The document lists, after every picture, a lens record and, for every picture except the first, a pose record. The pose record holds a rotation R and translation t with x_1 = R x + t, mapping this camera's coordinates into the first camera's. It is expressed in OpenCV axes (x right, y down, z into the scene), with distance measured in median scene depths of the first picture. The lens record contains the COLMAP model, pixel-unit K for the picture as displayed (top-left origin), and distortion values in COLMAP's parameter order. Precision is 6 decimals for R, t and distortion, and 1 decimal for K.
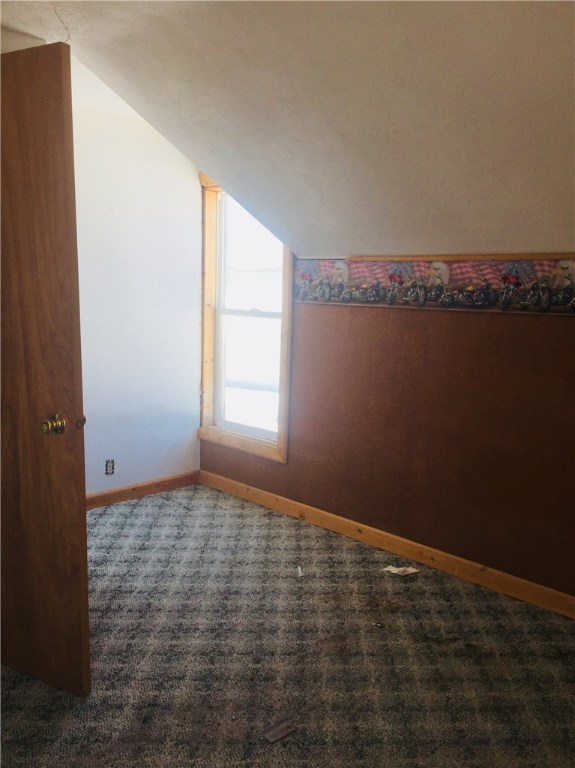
lens RADIAL K [[686.7, 0, 286.5], [0, 686.7, 380.0], [0, 0, 1]] dist [0.055960, 0.003236]
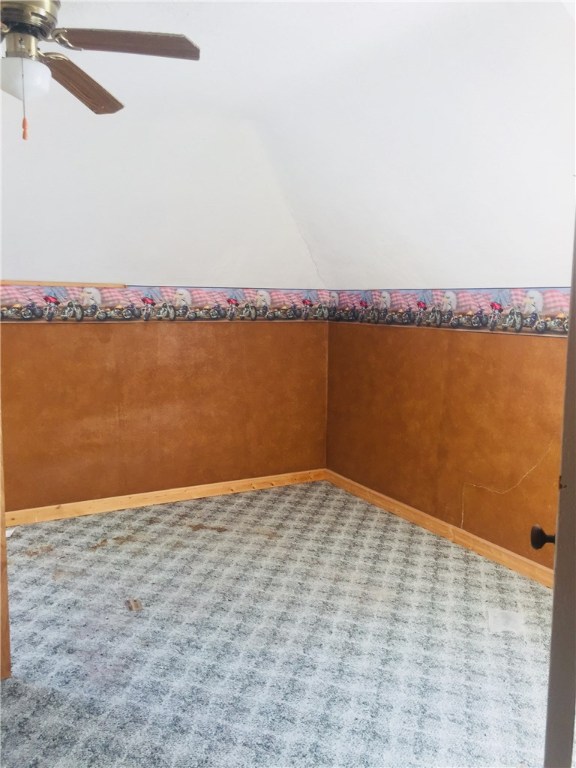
lens RADIAL K [[686.7, 0, 286.4], [0, 686.7, 385.7], [0, 0, 1]] dist [0.055960, 0.003236]
pose [[0.244889, -0.133120, 0.960369, -1.008322], [0.129080, 0.986188, 0.103784, -0.059003], [-0.960920, 0.098549, 0.258690, 0.194047]]
